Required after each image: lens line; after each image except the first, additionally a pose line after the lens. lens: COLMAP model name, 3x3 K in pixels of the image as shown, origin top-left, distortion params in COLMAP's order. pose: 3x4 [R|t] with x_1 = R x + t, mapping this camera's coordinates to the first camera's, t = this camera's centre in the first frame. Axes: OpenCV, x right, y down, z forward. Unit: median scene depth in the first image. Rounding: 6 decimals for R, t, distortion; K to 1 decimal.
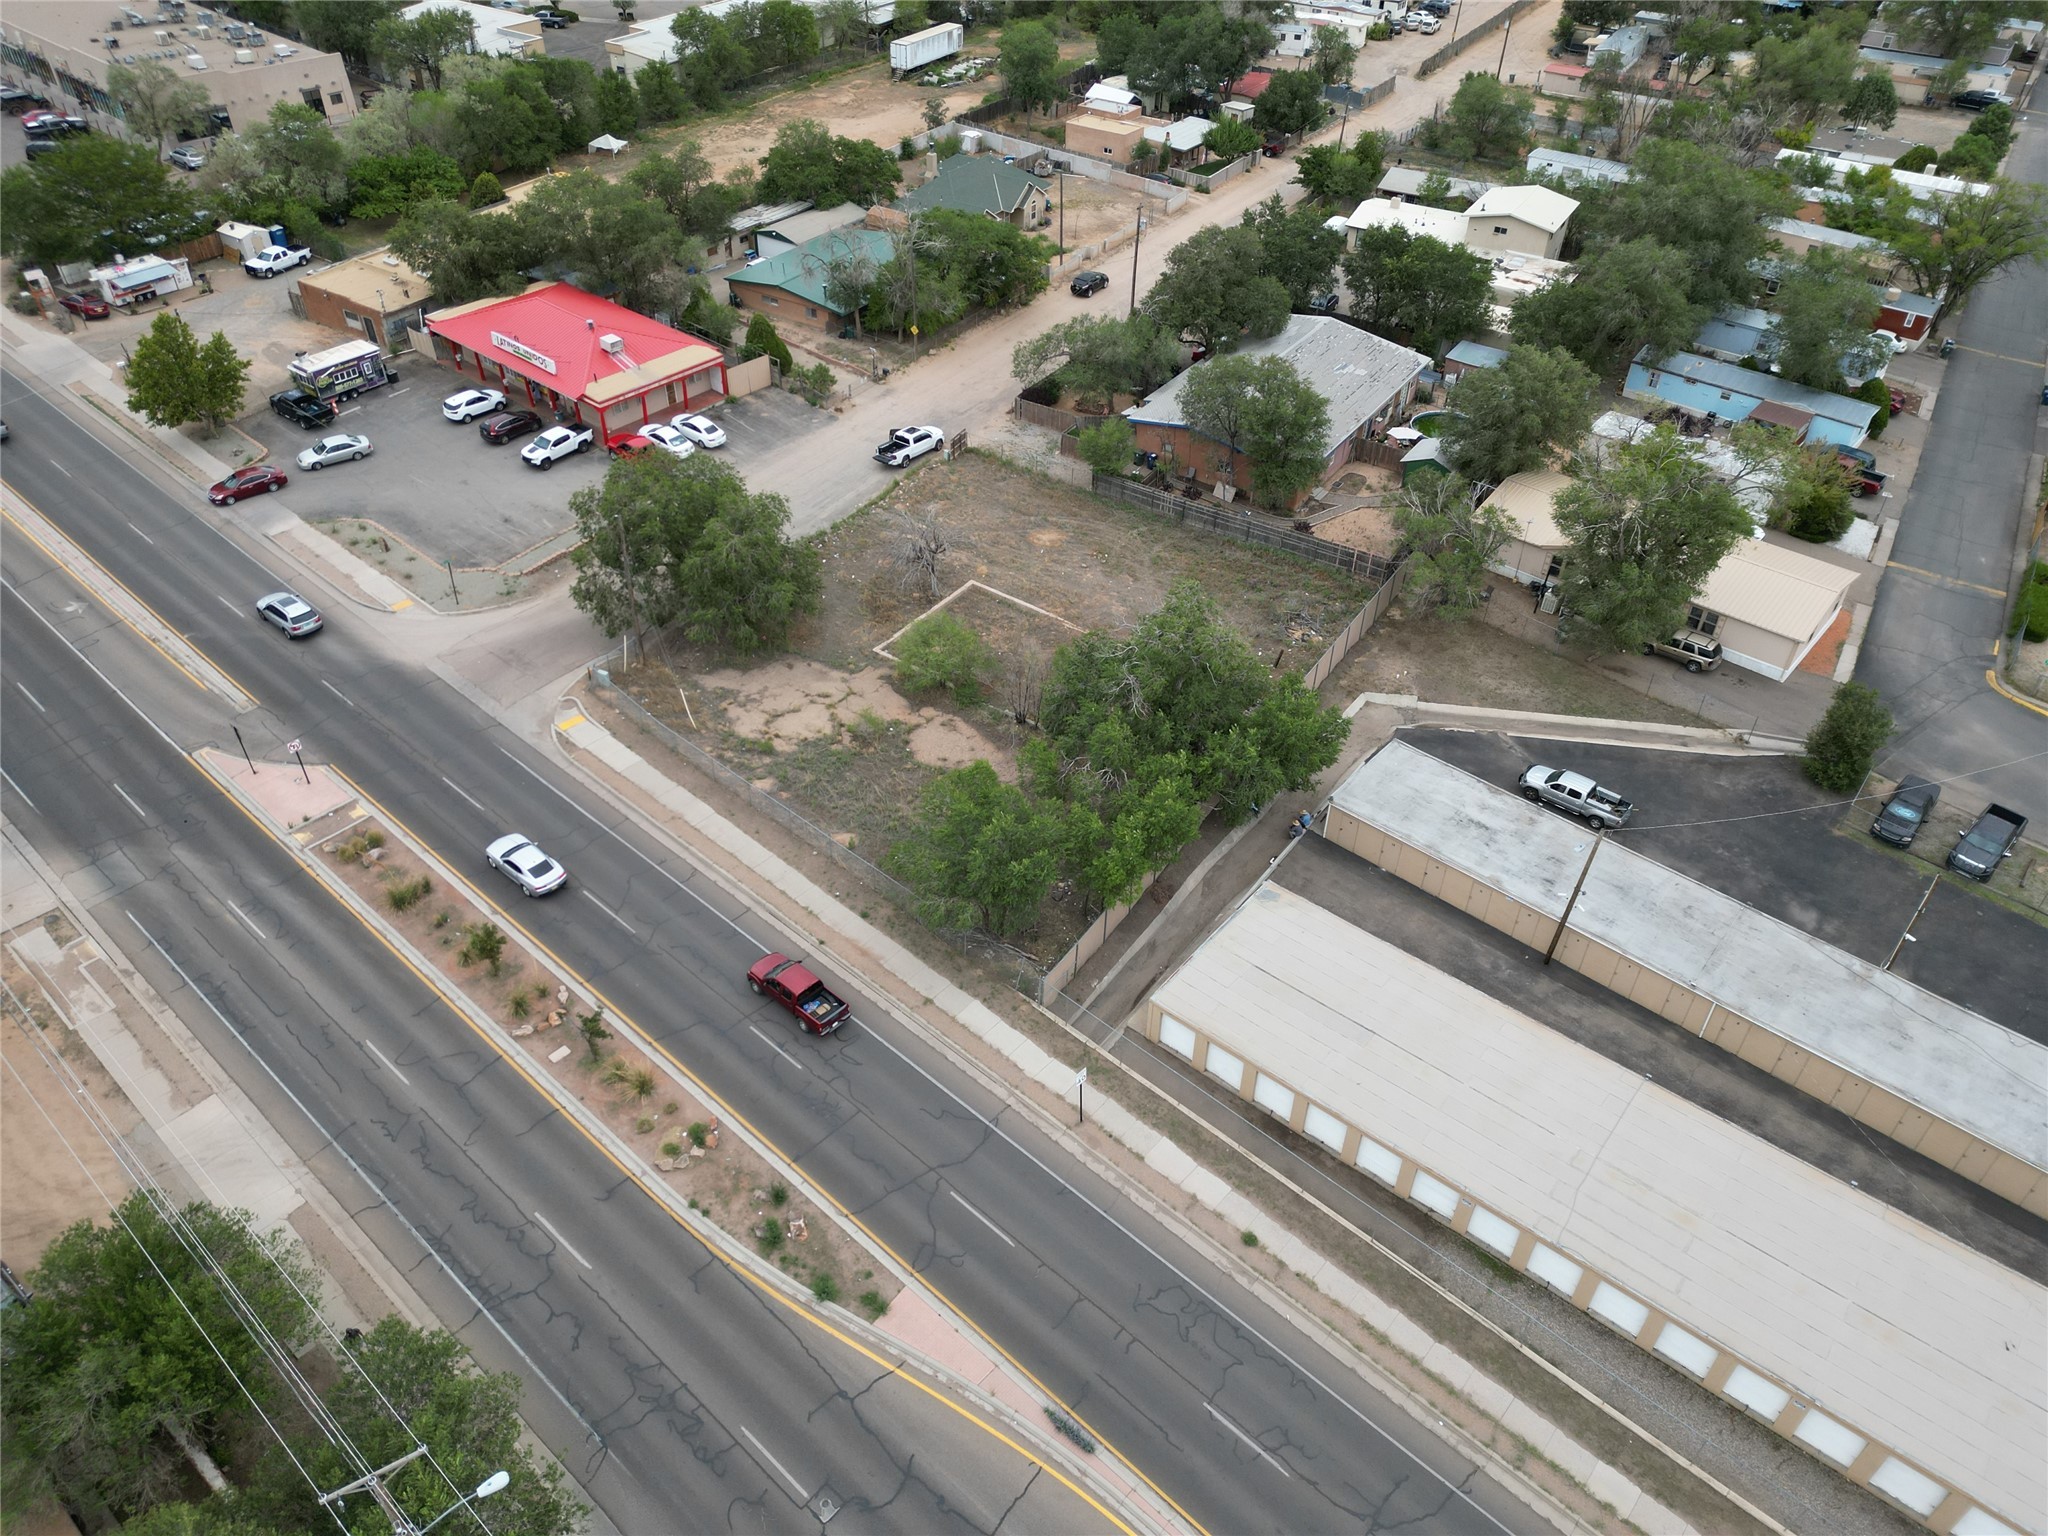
lens RADIAL K [[1443.0, 0, 1021.3], [0, 1443.0, 743.8], [0, 0, 1]] dist [0.095586, -0.100393]
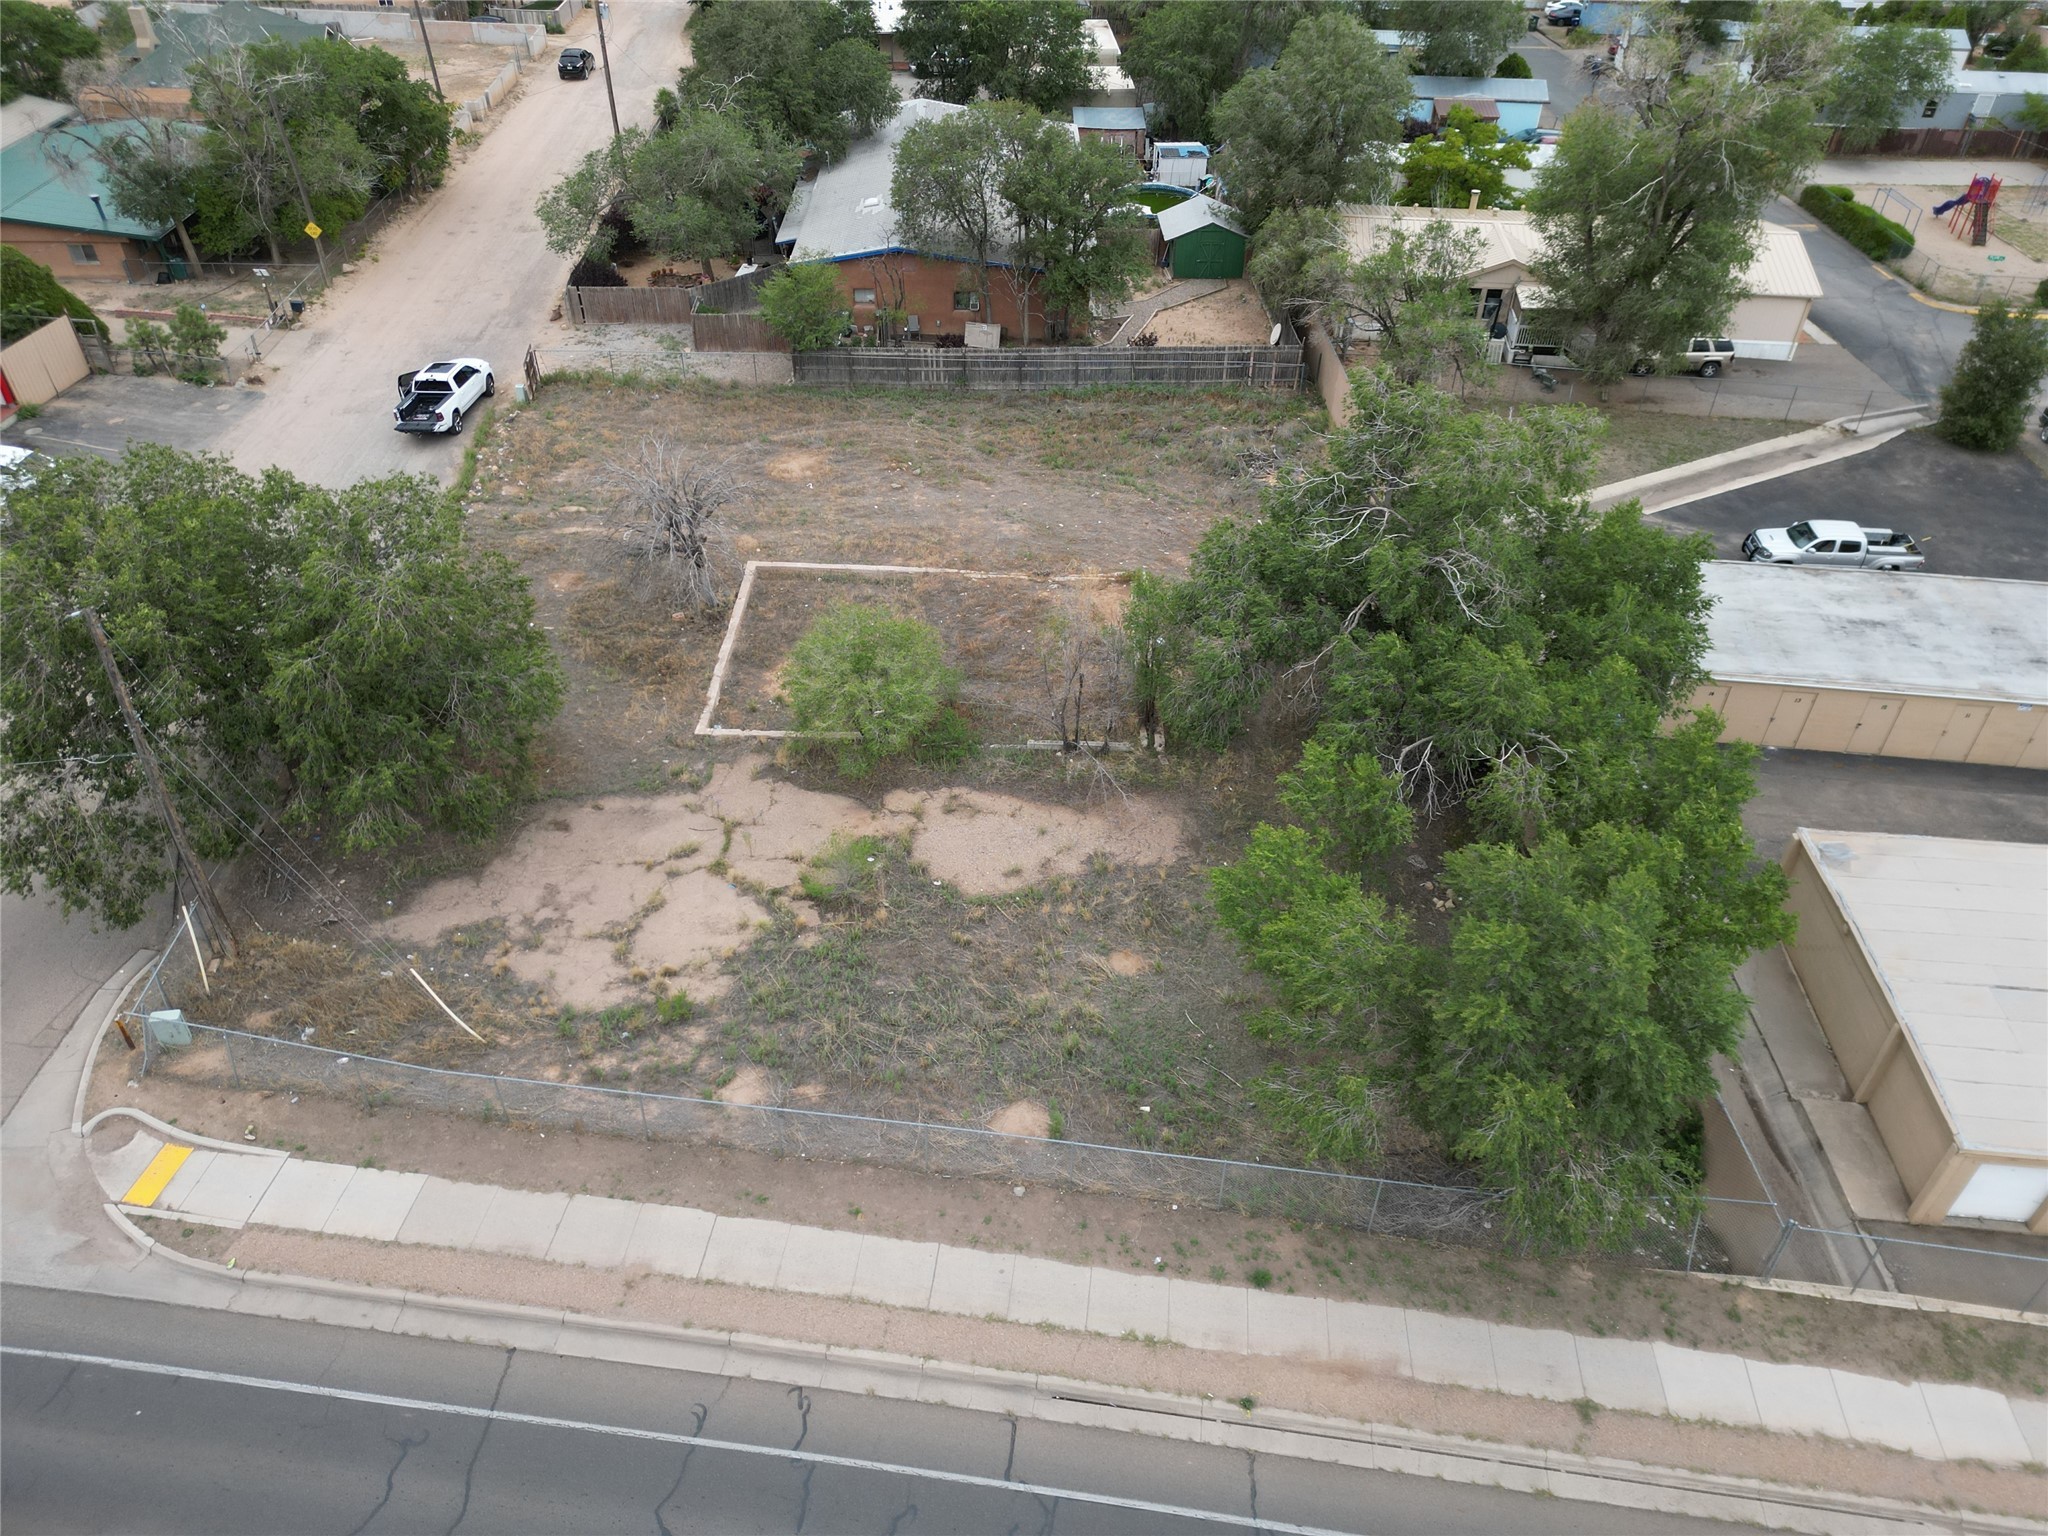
lens RADIAL K [[1425.1, 0, 1025.0], [0, 1425.1, 767.5], [0, 0, 1]] dist [0.091619, -0.094464]
pose [[0.823808, -0.362462, 0.435846, -0.264446], [0.352801, 0.929644, 0.106276, -0.077183], [-0.443702, 0.066216, 0.893725, 0.590930]]
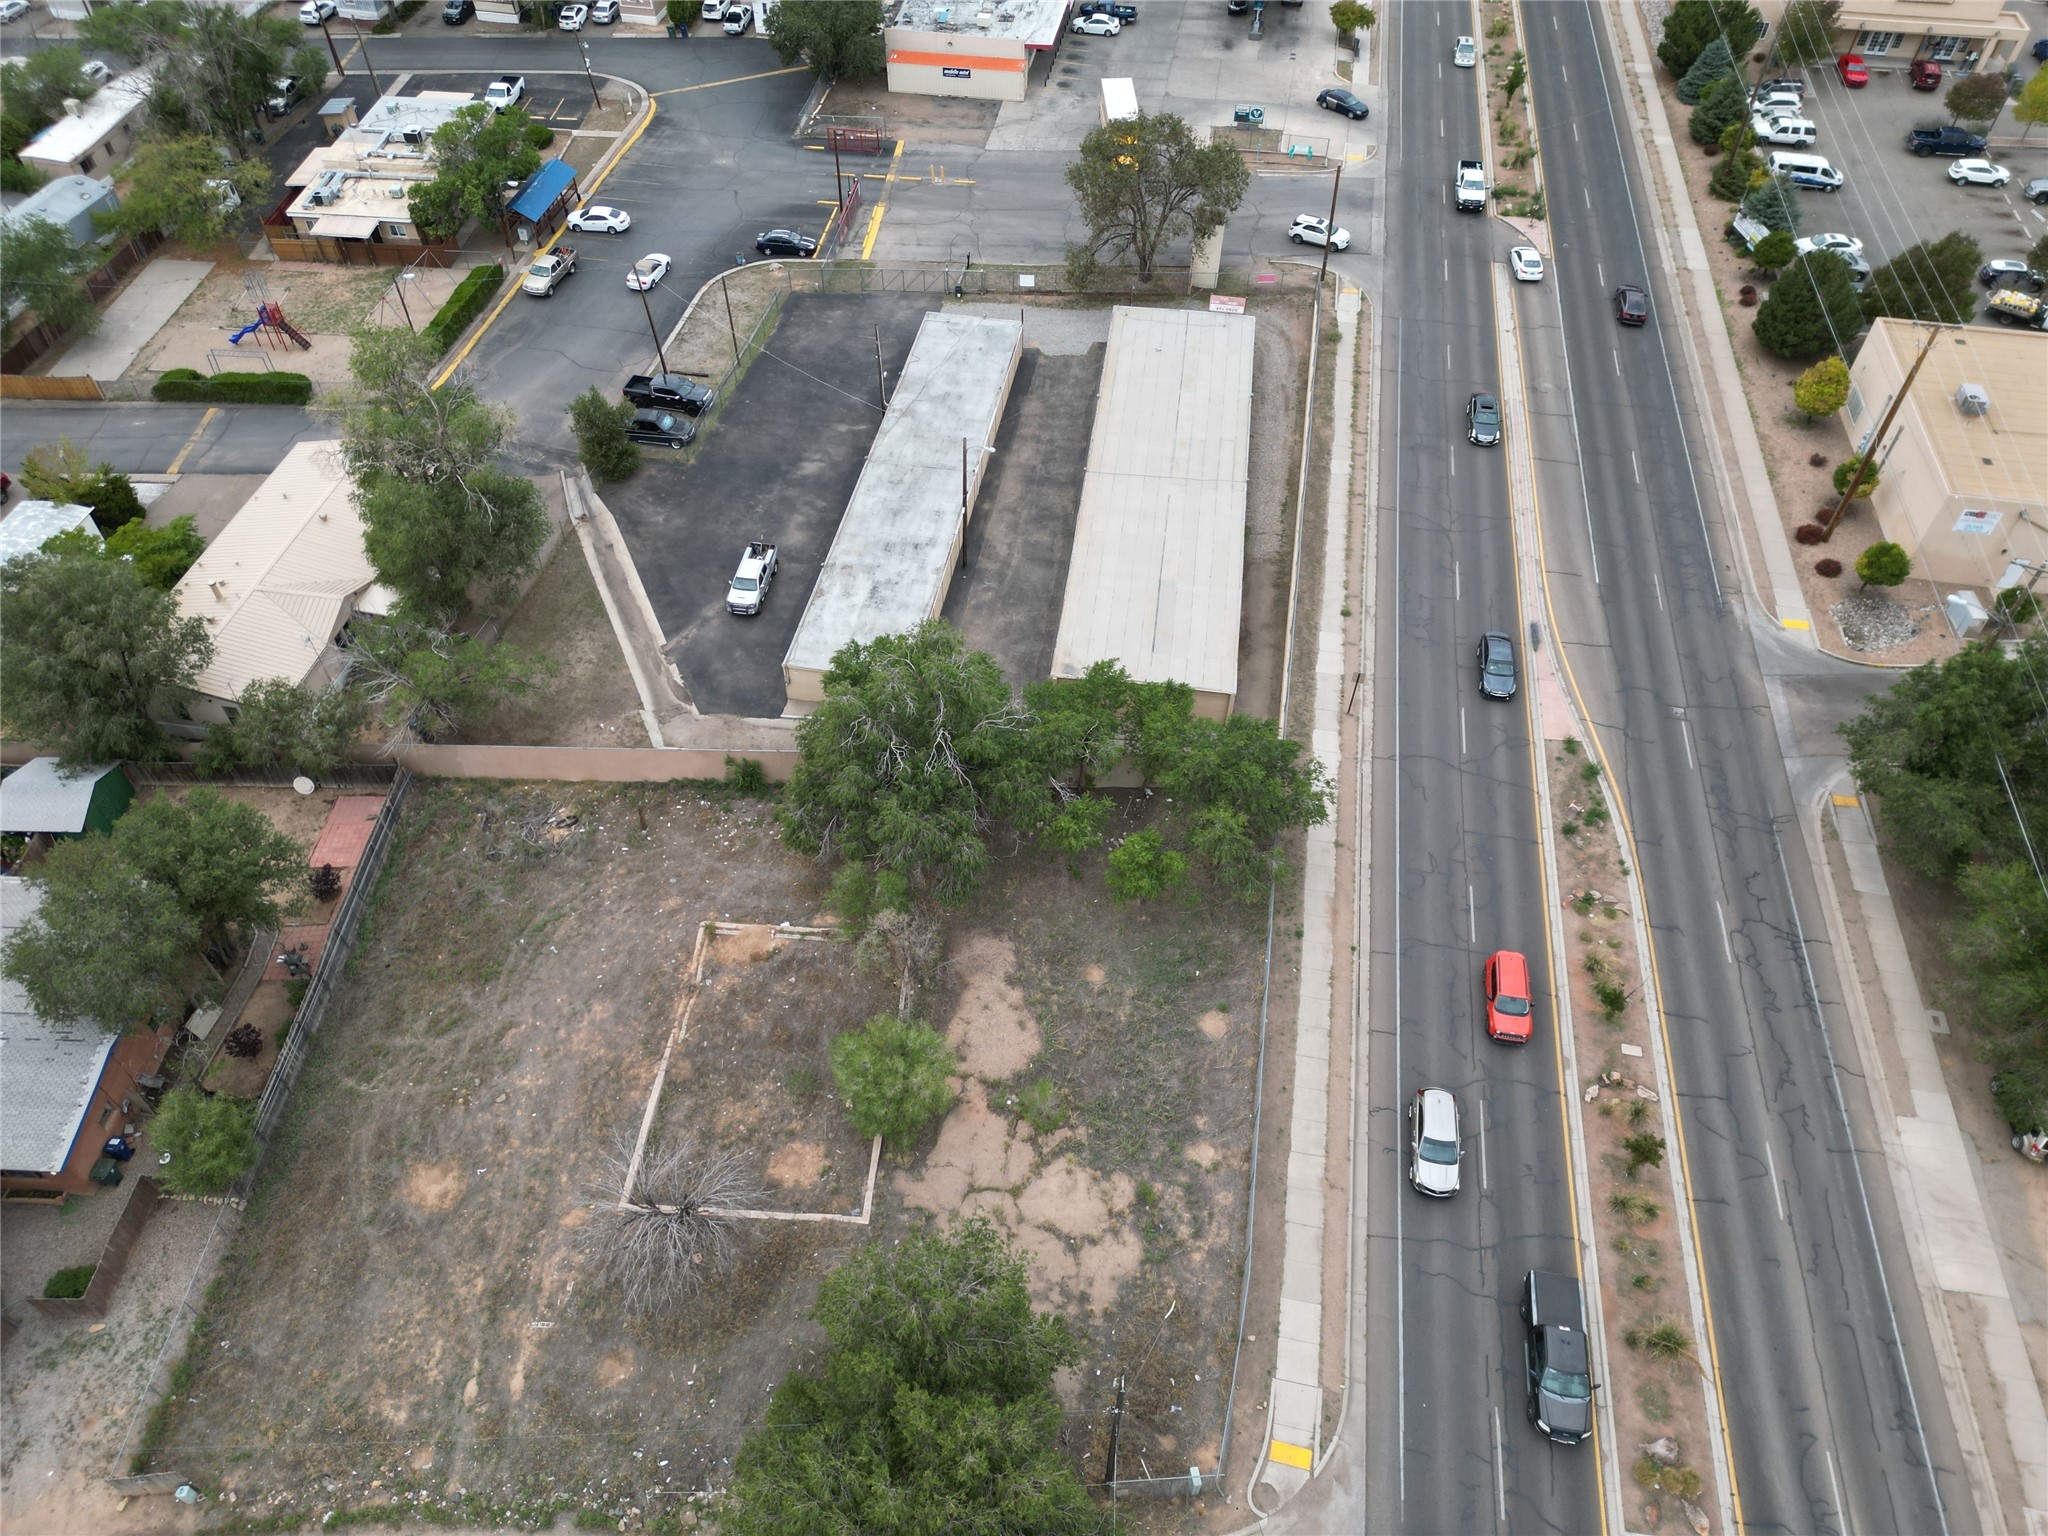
lens RADIAL K [[1429.9, 0, 1025.5], [0, 1429.9, 764.6], [0, 0, 1]] dist [0.080021, -0.076246]
pose [[-0.529603, -0.644844, 0.551086, -0.426682], [0.506674, 0.280557, 0.815211, -0.721690], [-0.680295, 0.710960, 0.178142, 0.791991]]
